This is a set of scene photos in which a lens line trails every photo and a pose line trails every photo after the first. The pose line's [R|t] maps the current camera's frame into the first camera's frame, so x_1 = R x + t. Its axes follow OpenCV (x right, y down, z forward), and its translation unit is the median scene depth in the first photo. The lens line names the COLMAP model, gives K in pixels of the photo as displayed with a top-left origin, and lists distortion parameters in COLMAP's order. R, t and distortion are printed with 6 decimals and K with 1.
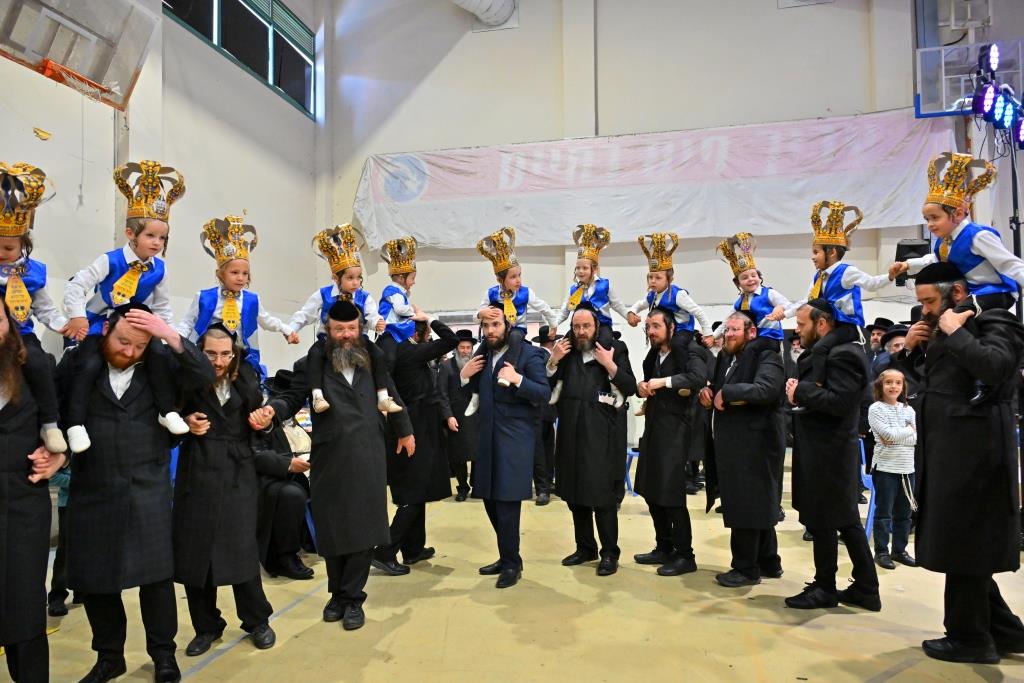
lens RADIAL K [[676.7, 0, 512.0], [0, 676.7, 341.5], [0, 0, 1]] dist [0.008479, 0.000848]
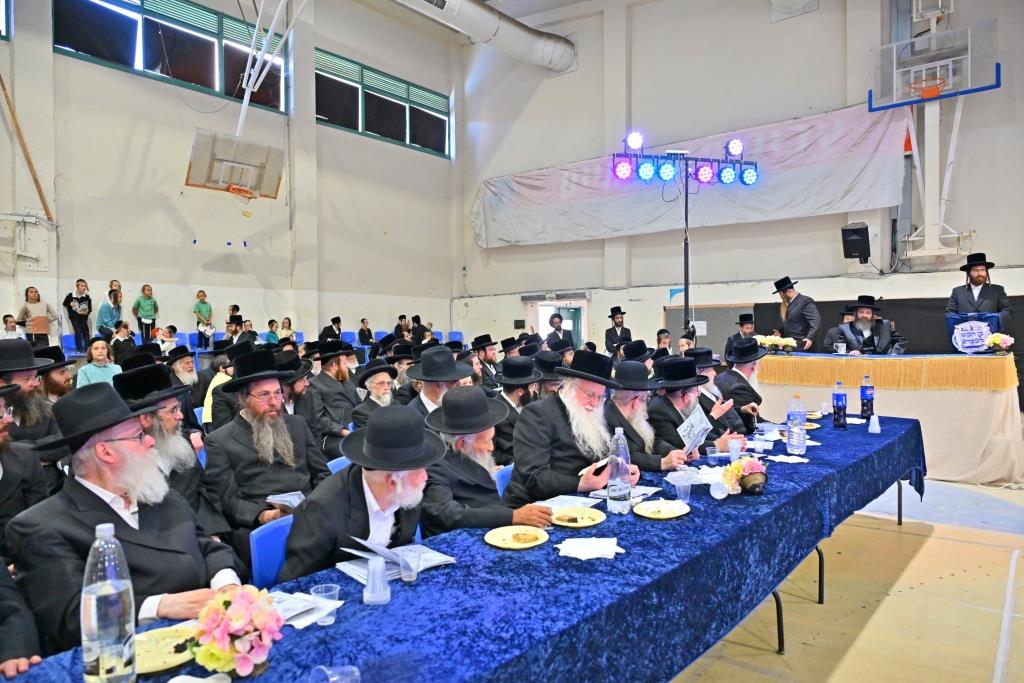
lens RADIAL K [[676.7, 0, 512.0], [0, 676.7, 341.5], [0, 0, 1]] dist [0.008479, 0.000848]
pose [[0.886676, 0.016620, -0.462093, 0.555918], [0.008125, 0.998640, 0.051508, -0.015640], [0.462320, -0.049425, 0.885335, -0.250567]]
